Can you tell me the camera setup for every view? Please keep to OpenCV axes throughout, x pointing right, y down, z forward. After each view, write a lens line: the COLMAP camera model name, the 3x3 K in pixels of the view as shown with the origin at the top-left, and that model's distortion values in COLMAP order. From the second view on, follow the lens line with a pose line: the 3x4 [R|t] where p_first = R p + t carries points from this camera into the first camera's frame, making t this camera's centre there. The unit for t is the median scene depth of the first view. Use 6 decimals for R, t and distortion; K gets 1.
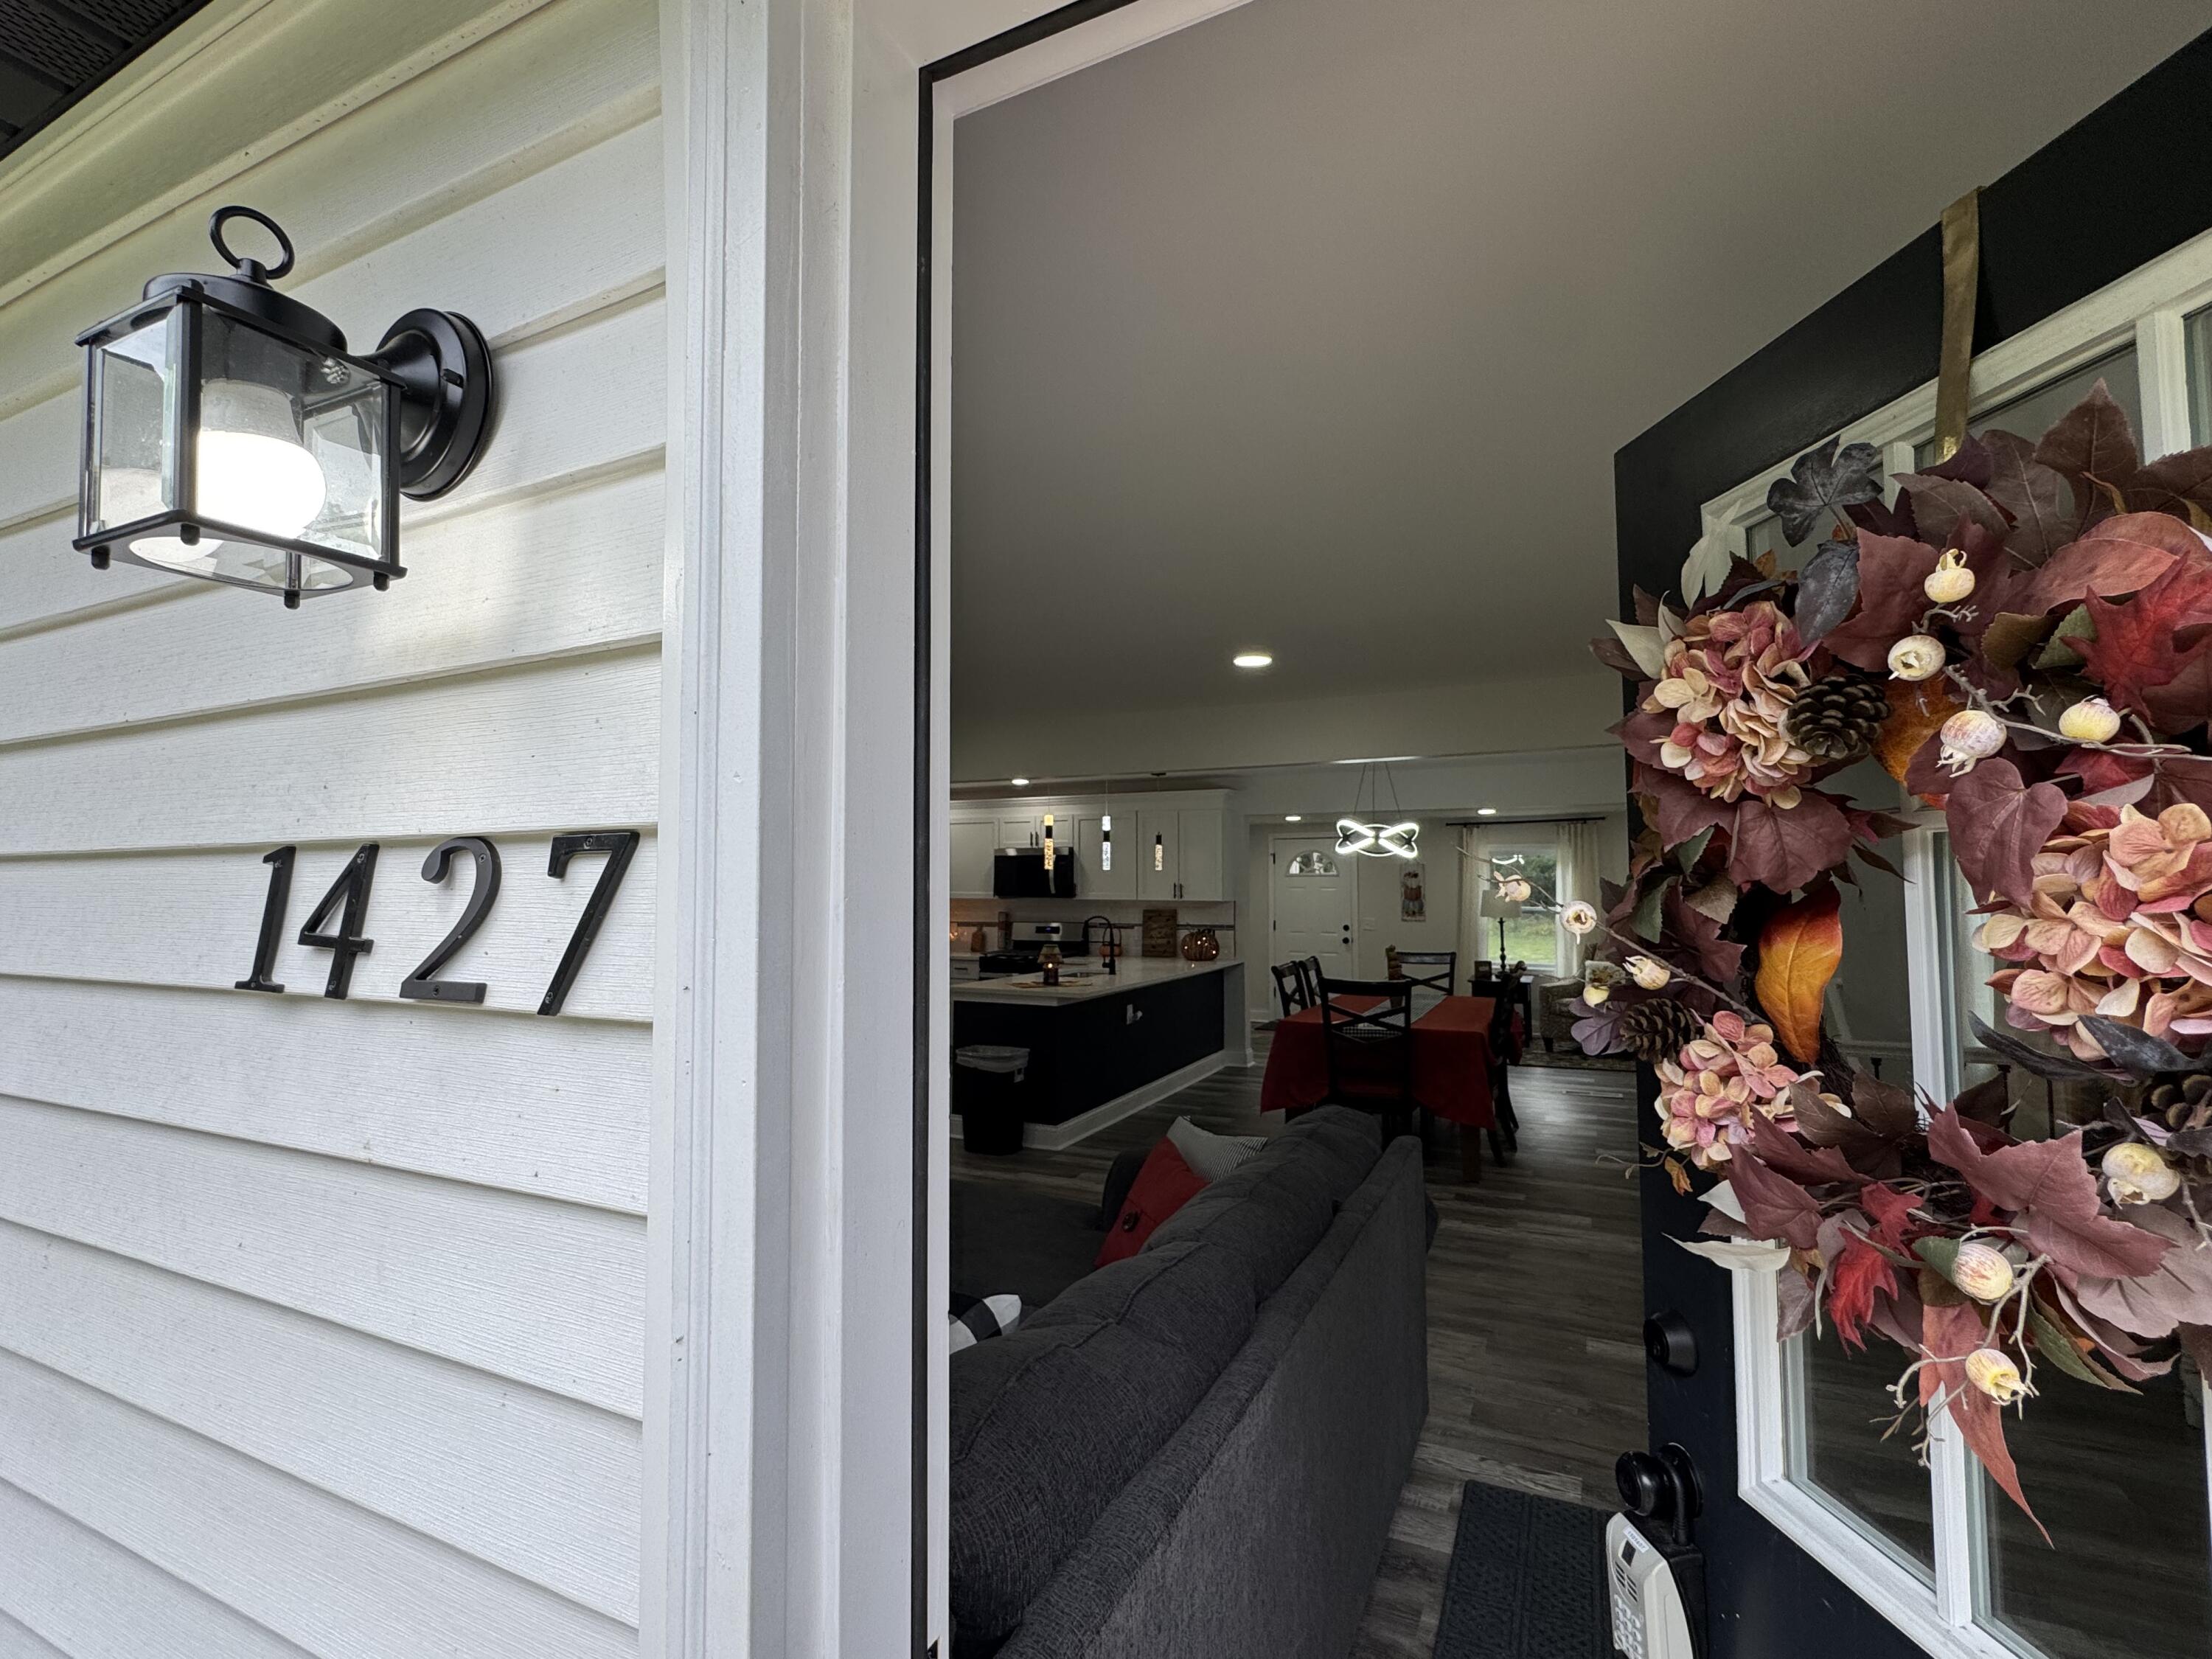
lens RADIAL K [[1029.4, 0, 1106.0], [0, 1029.4, 829.5], [0, 0, 1]] dist [0.001155, -0.000005]
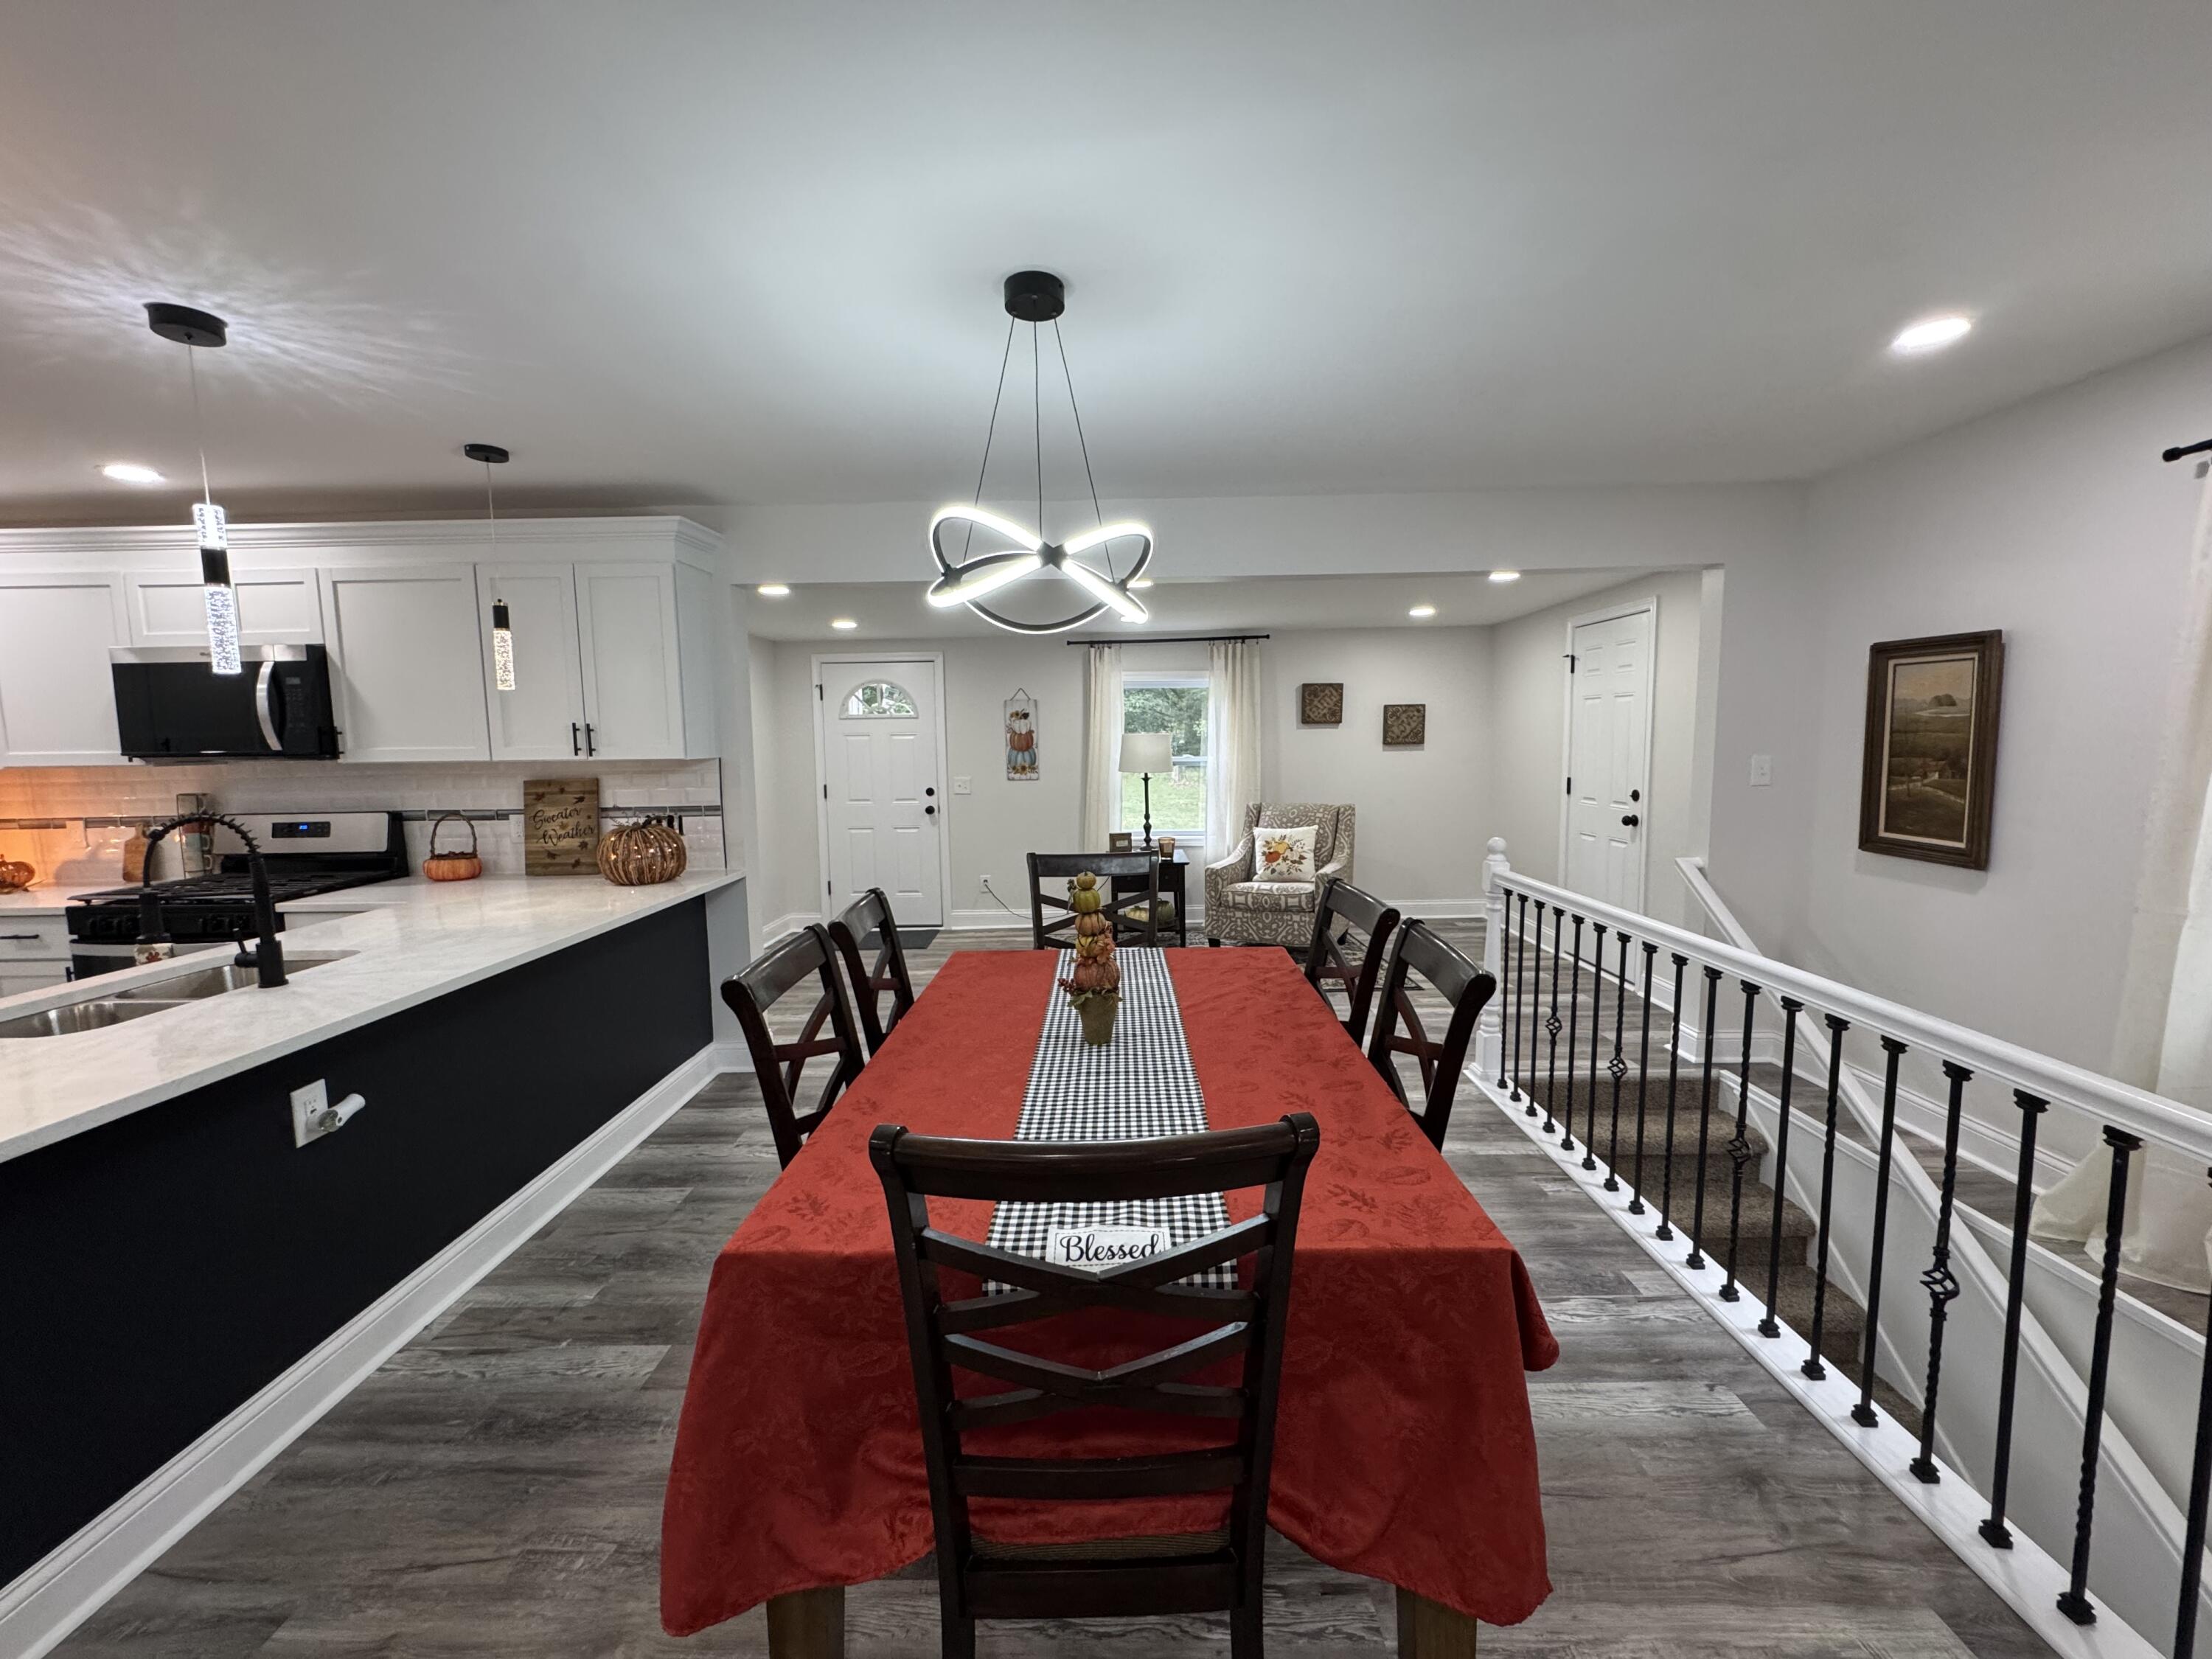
lens RADIAL K [[884.6, 0, 1105.2], [0, 884.6, 827.7], [0, 0, 1]] dist [-0.002094, 0.000158]
pose [[0.905329, -0.055863, 0.421021, 0.108982], [-0.008665, 0.988676, 0.149816, 0.035605], [-0.424623, -0.139281, 0.894593, 0.513152]]
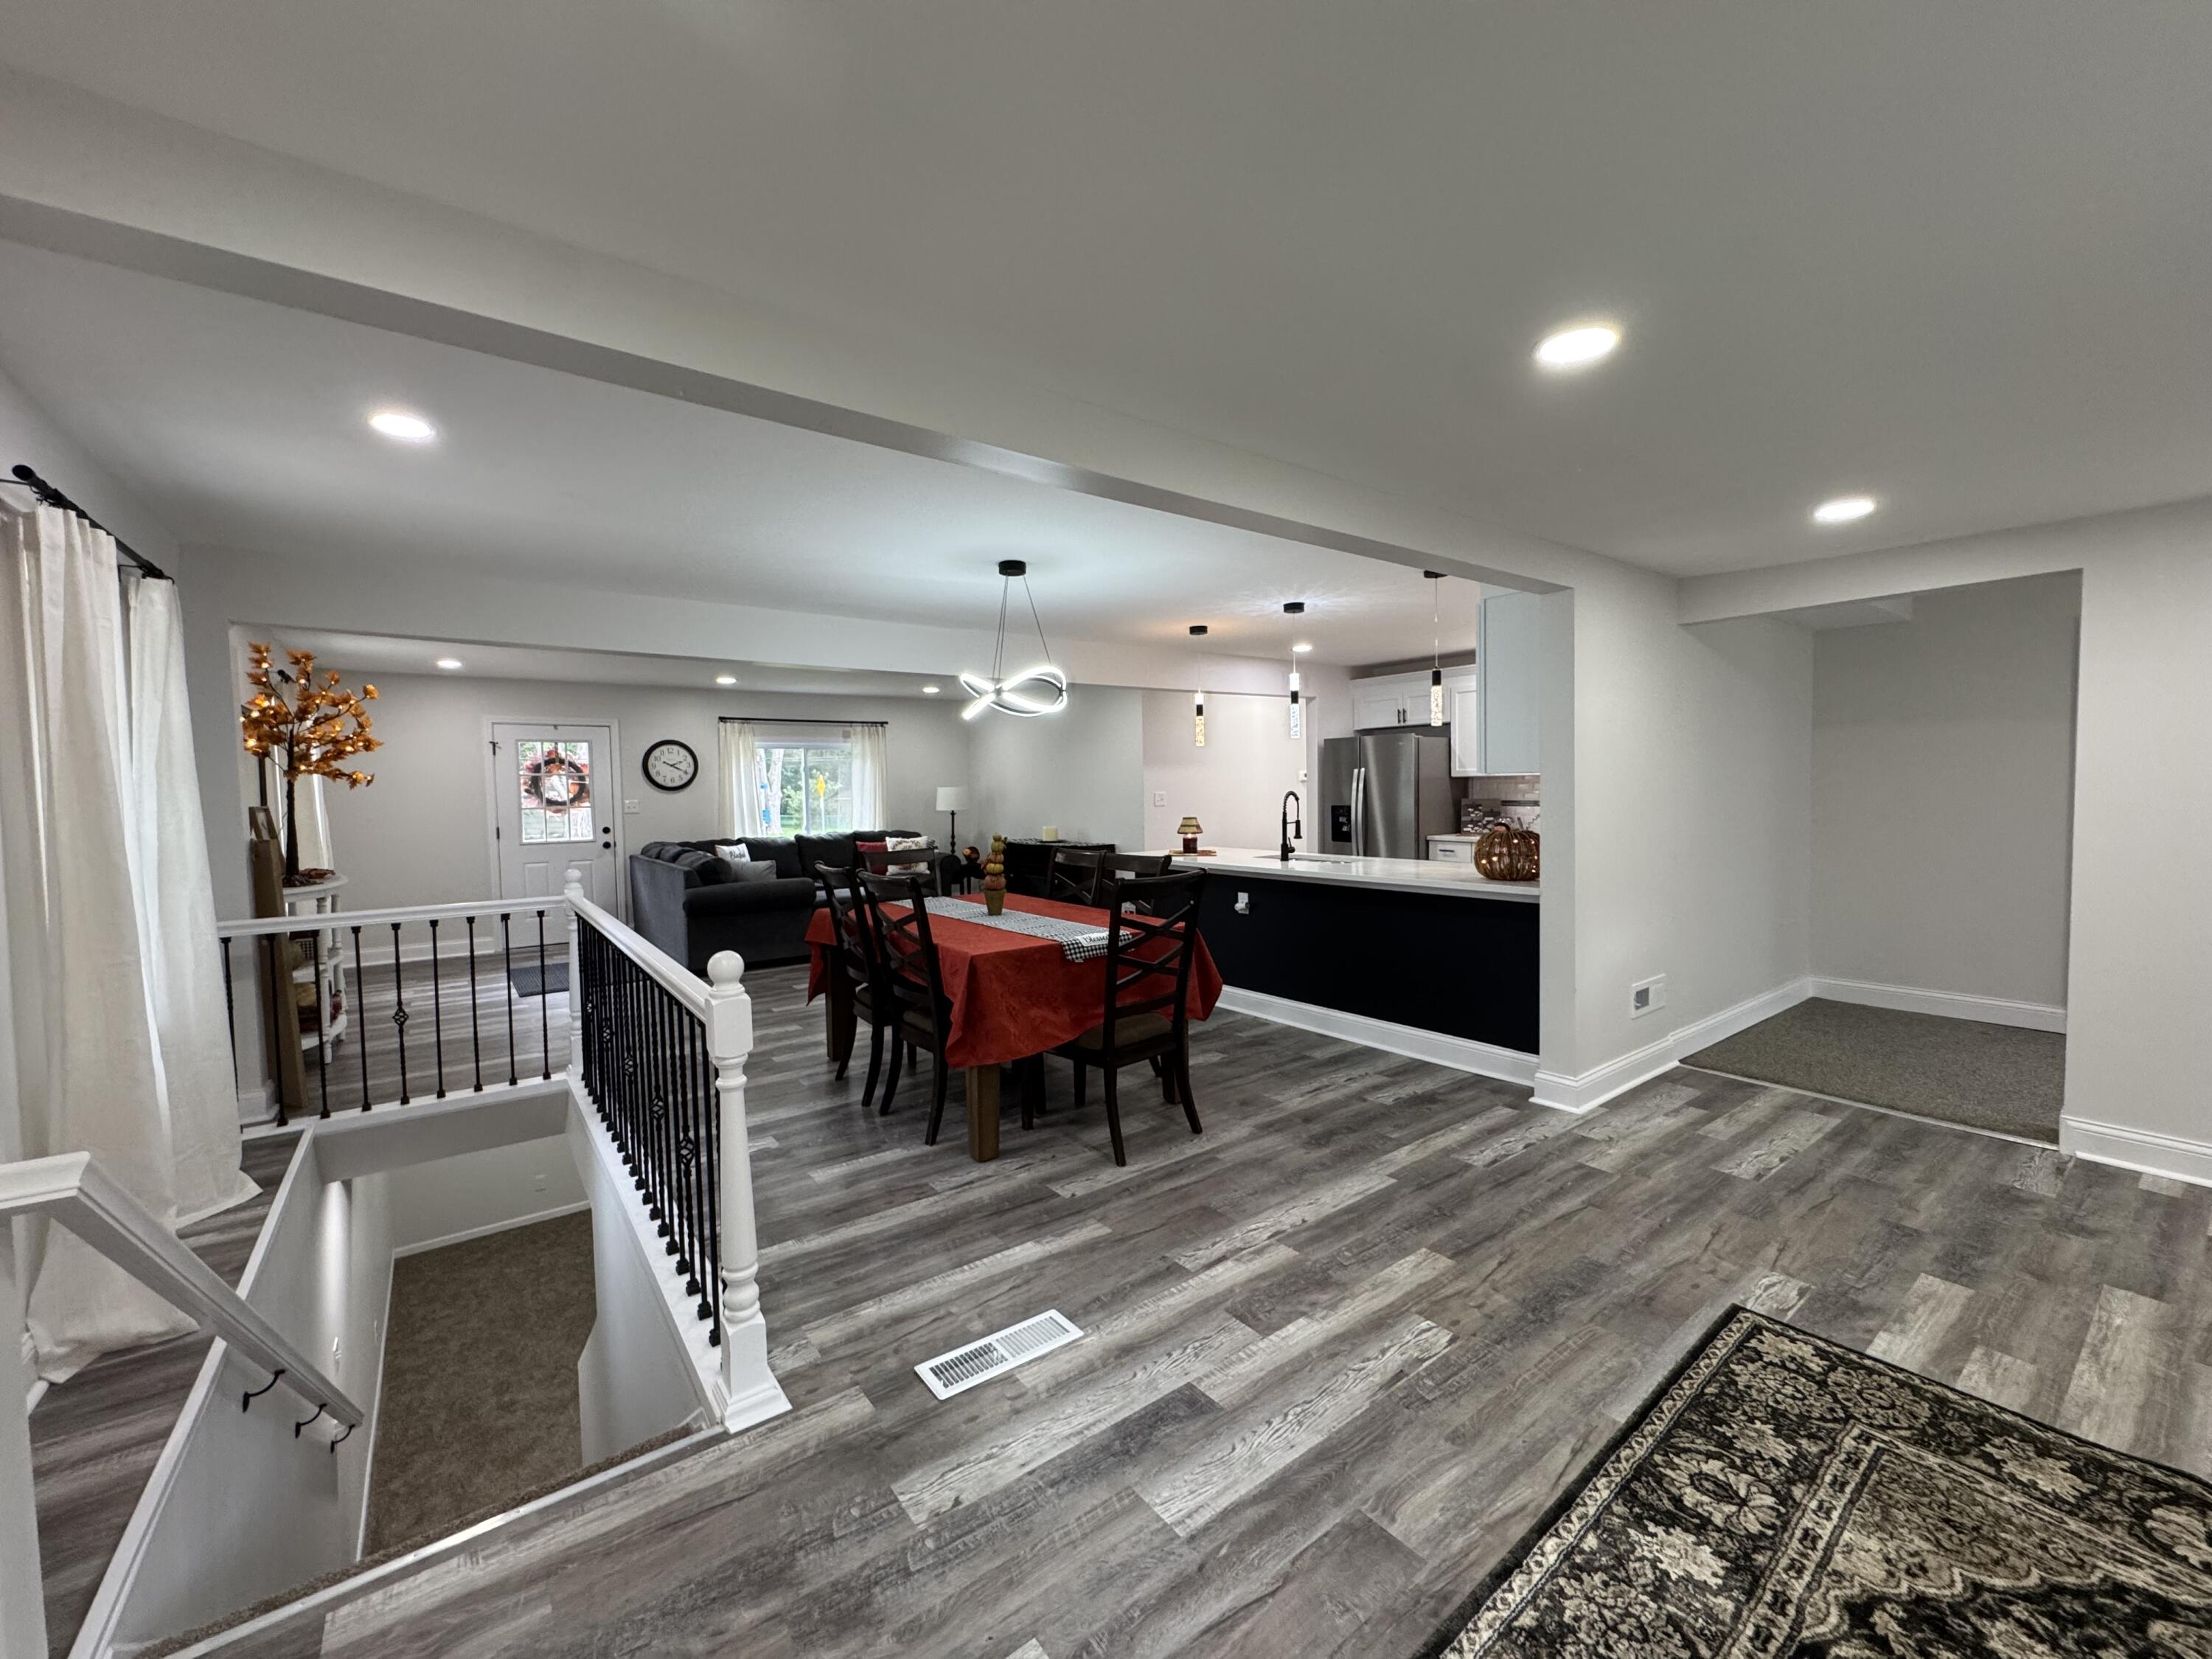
lens RADIAL K [[884.6, 0, 1105.2], [0, 884.6, 827.7], [0, 0, 1]] dist [-0.002094, 0.000158]
pose [[-0.459520, 0.051548, -0.886670, 0.589598], [0.067116, 0.997475, 0.023207, 0.069971], [0.885628, -0.048845, -0.461820, 0.982278]]
